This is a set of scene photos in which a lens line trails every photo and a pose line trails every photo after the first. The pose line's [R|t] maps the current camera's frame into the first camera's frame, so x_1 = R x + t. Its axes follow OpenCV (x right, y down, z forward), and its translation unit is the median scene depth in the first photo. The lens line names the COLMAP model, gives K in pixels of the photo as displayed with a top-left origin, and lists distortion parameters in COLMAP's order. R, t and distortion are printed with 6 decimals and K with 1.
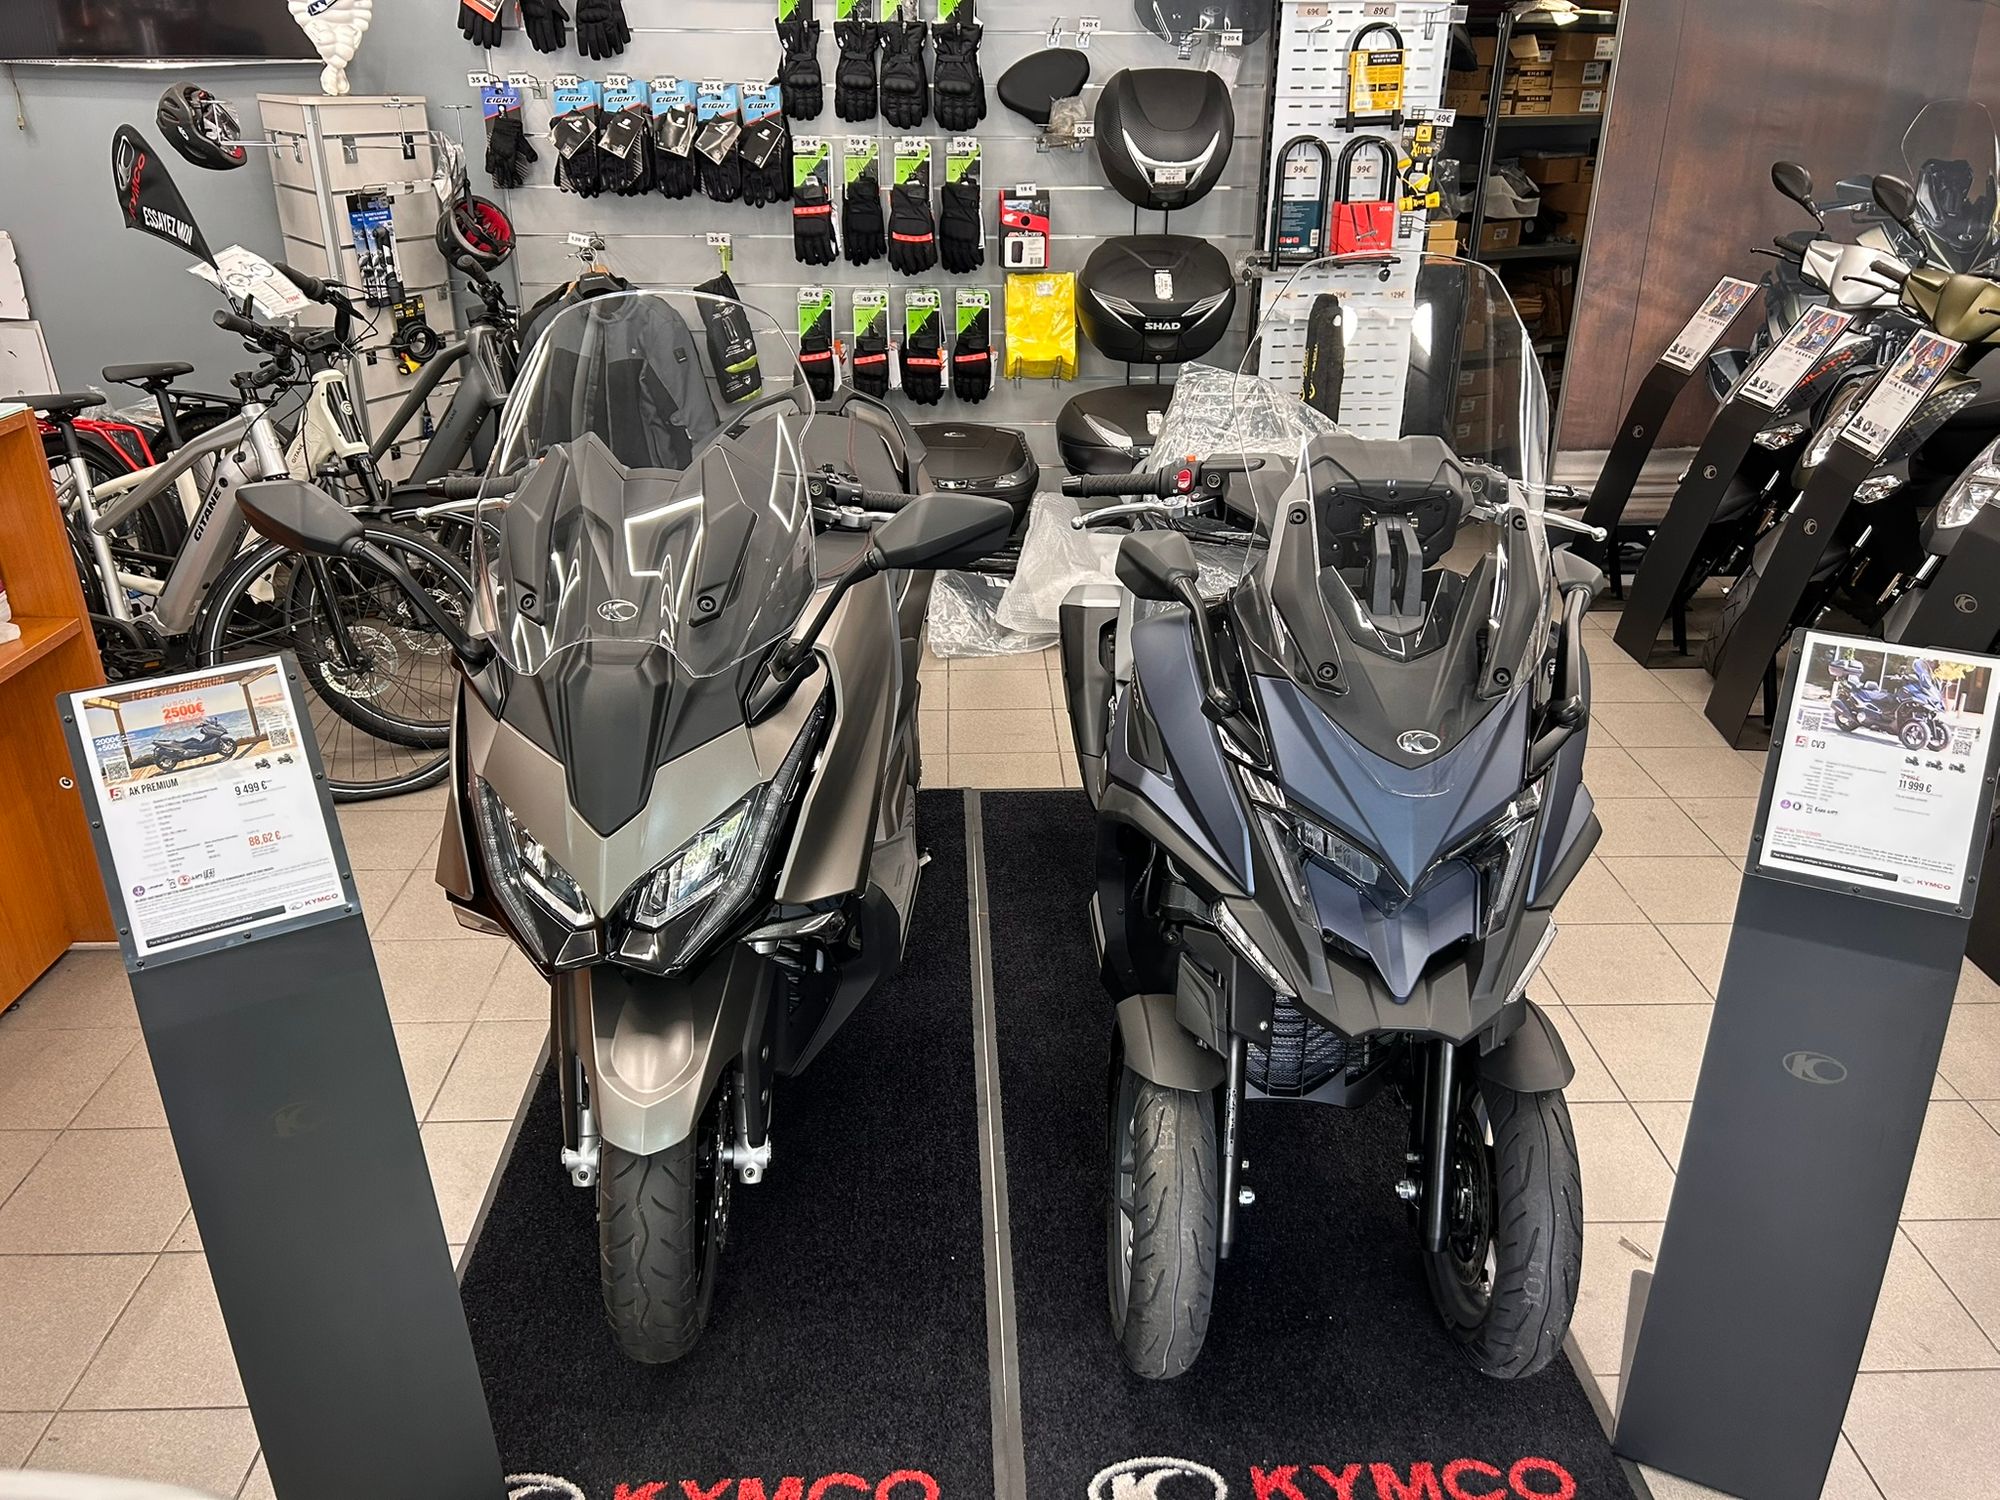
lens RADIAL K [[1489.7, 0, 1000.0], [0, 1489.7, 750.0], [0, 0, 1]] dist [0.097493, -0.110447]
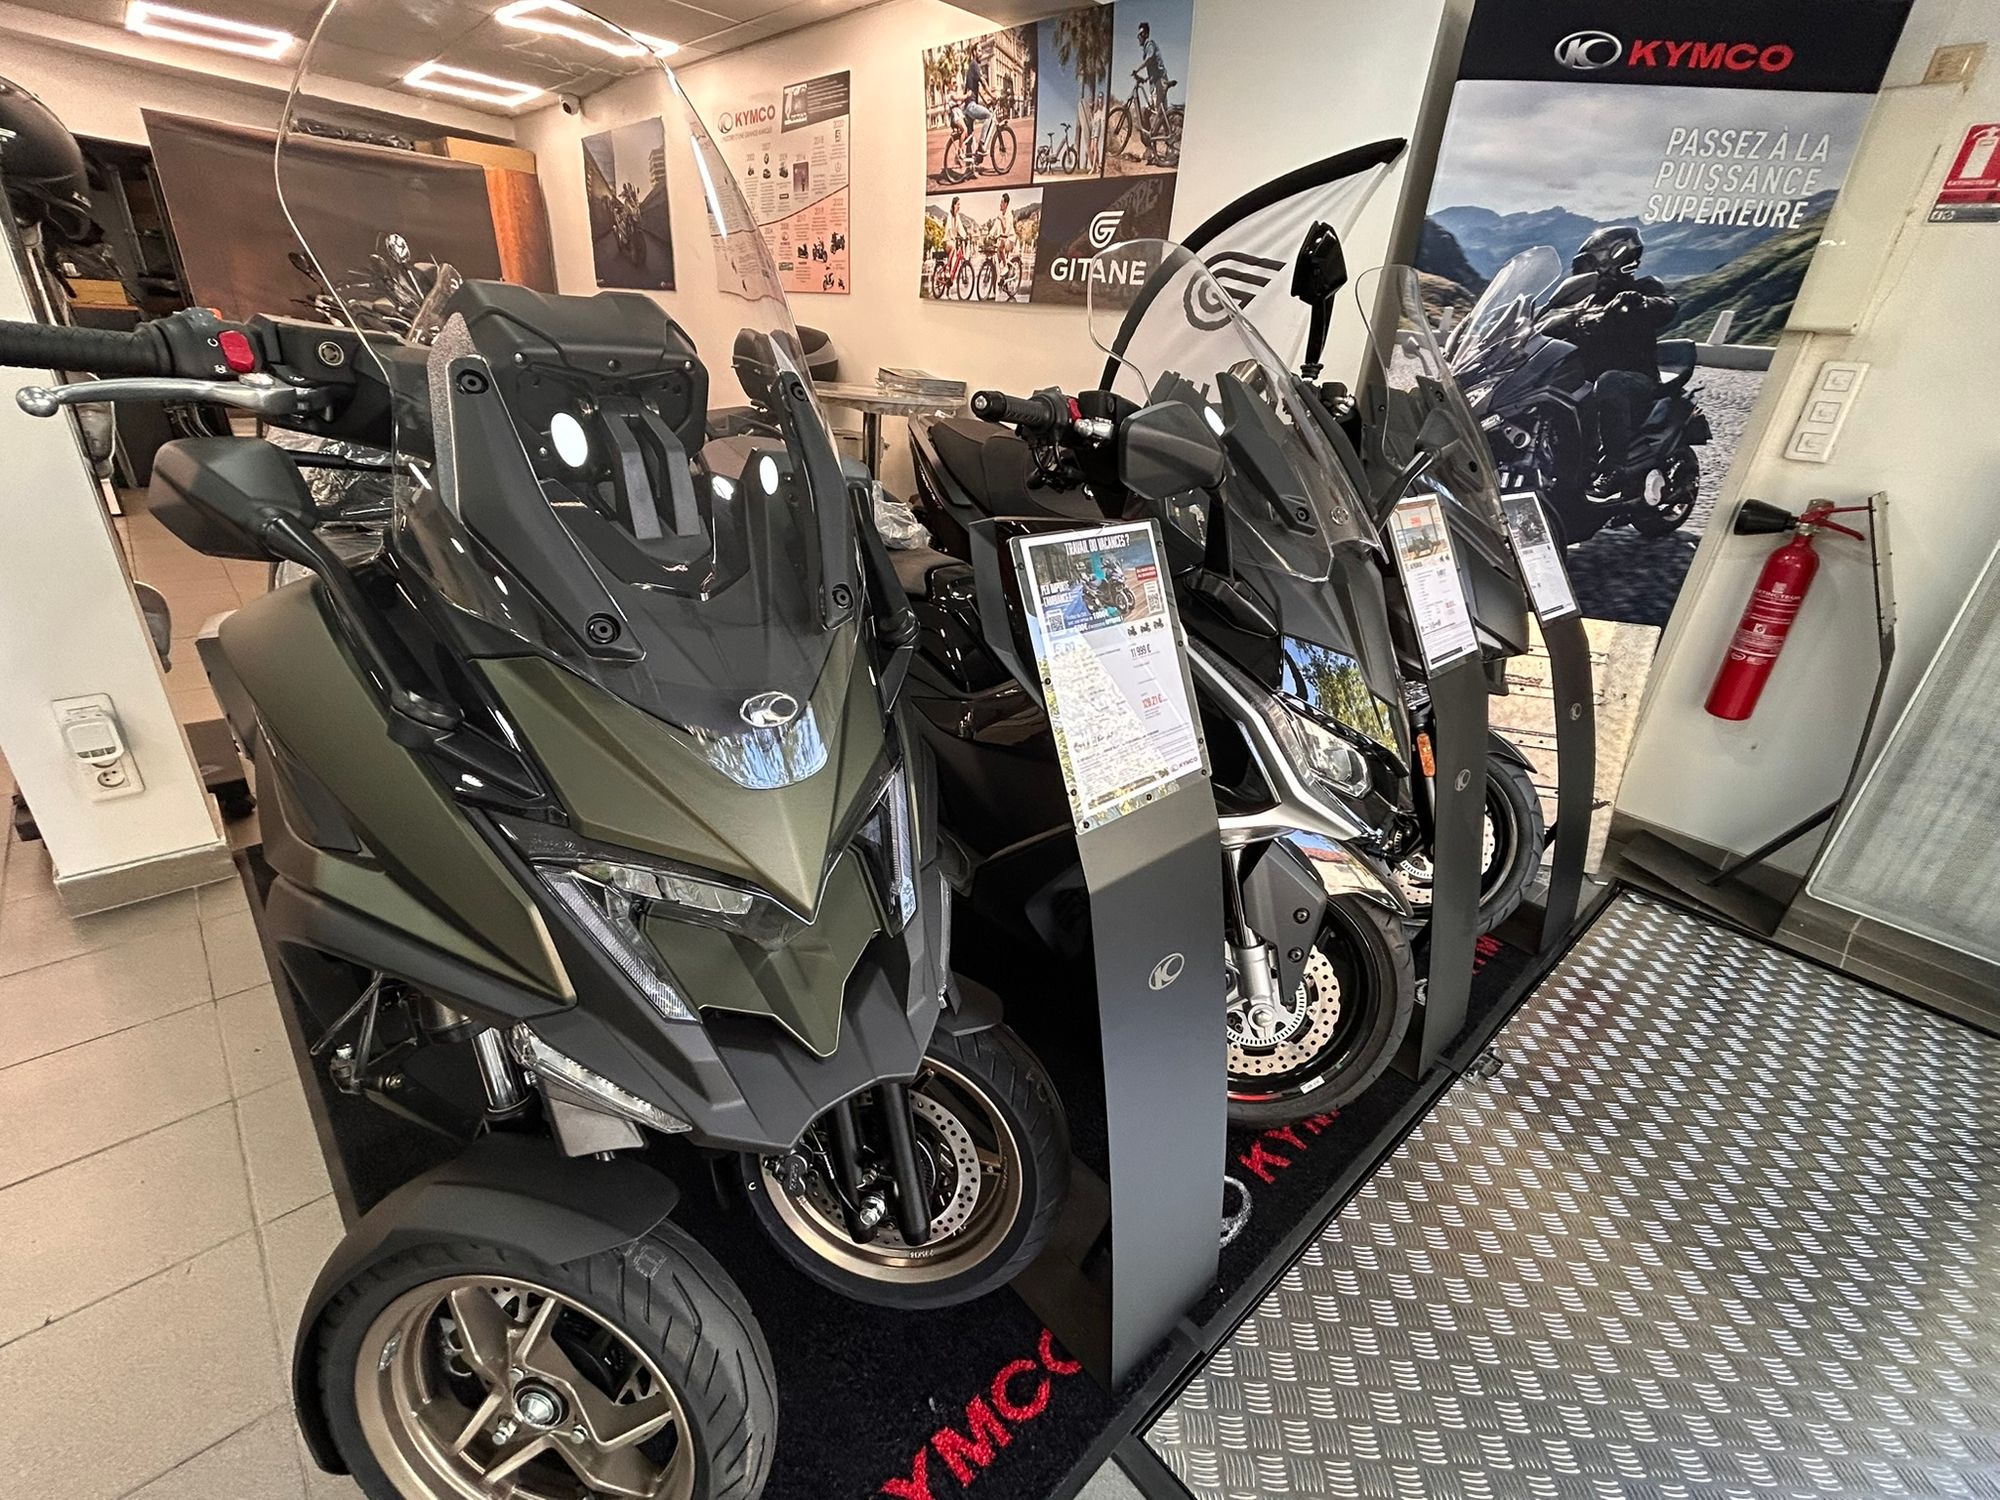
lens RADIAL K [[878.6, 0, 1000.0], [0, 878.6, 750.0], [0, 0, 1]] dist [0.002158, 0.000894]
pose [[0.747125, -0.236907, 0.621031, 0.351681], [0.212938, 0.970392, 0.114007, 0.285157], [-0.629653, 0.047064, 0.775450, -0.385759]]
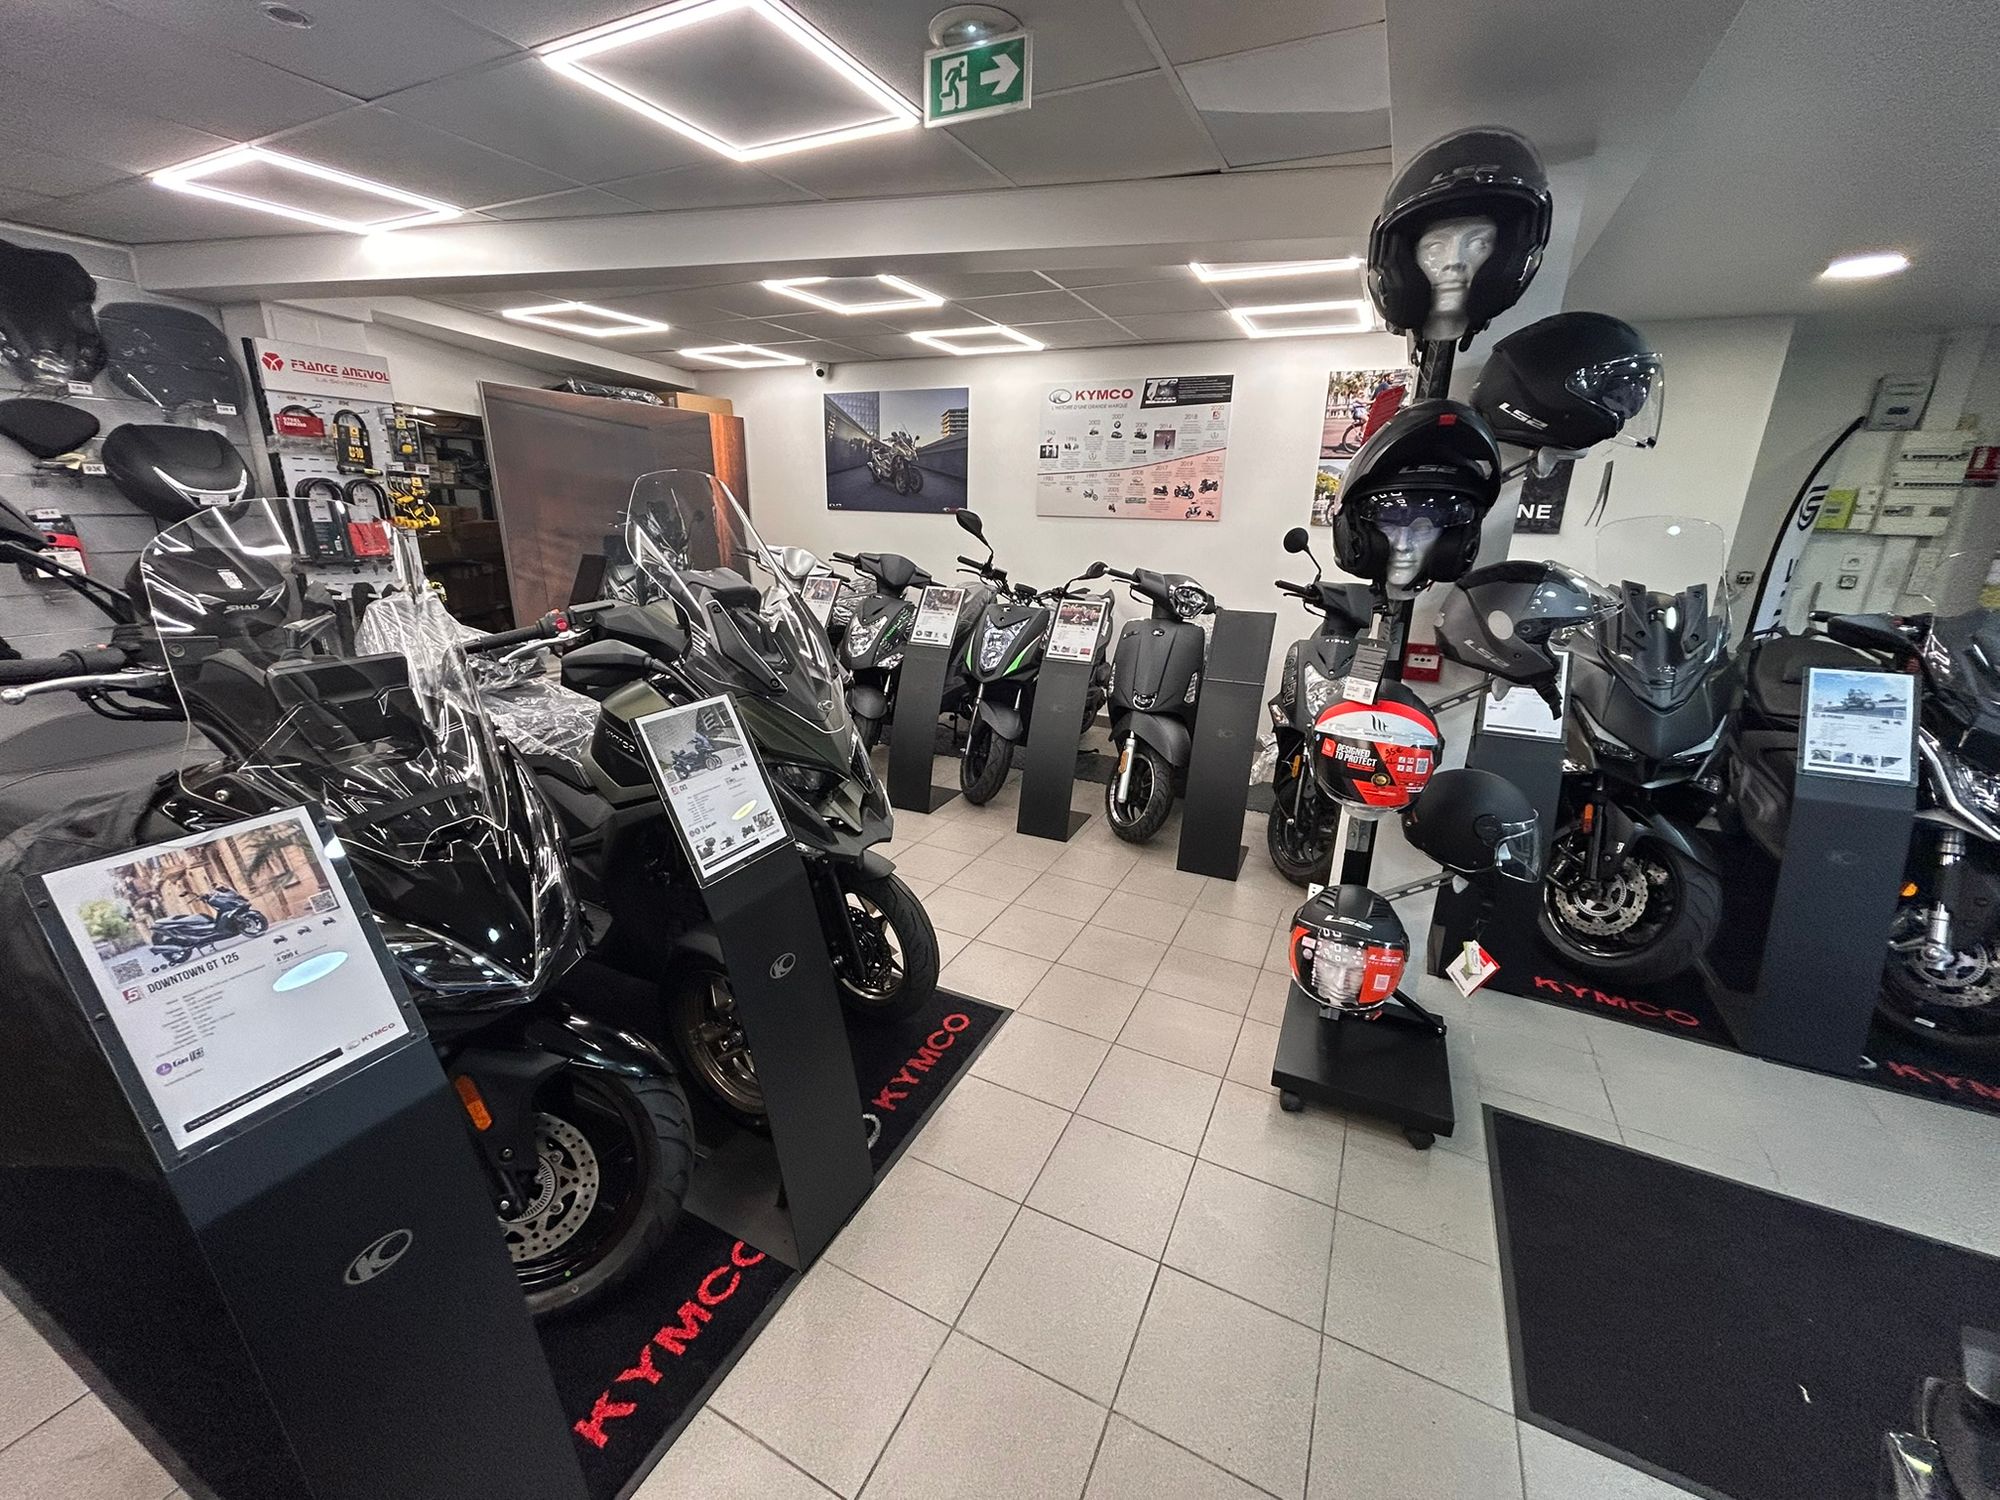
lens RADIAL K [[800.0, 0, 1000.0], [0, 800.0, 750.0], [0, 0, 1]] dist [0.000288, -0.000512]
pose [[0.466861, -0.257896, 0.845890, -0.215796], [0.348330, 0.932831, 0.092154, 0.009560], [-0.812839, 0.251626, 0.525336, 0.097473]]
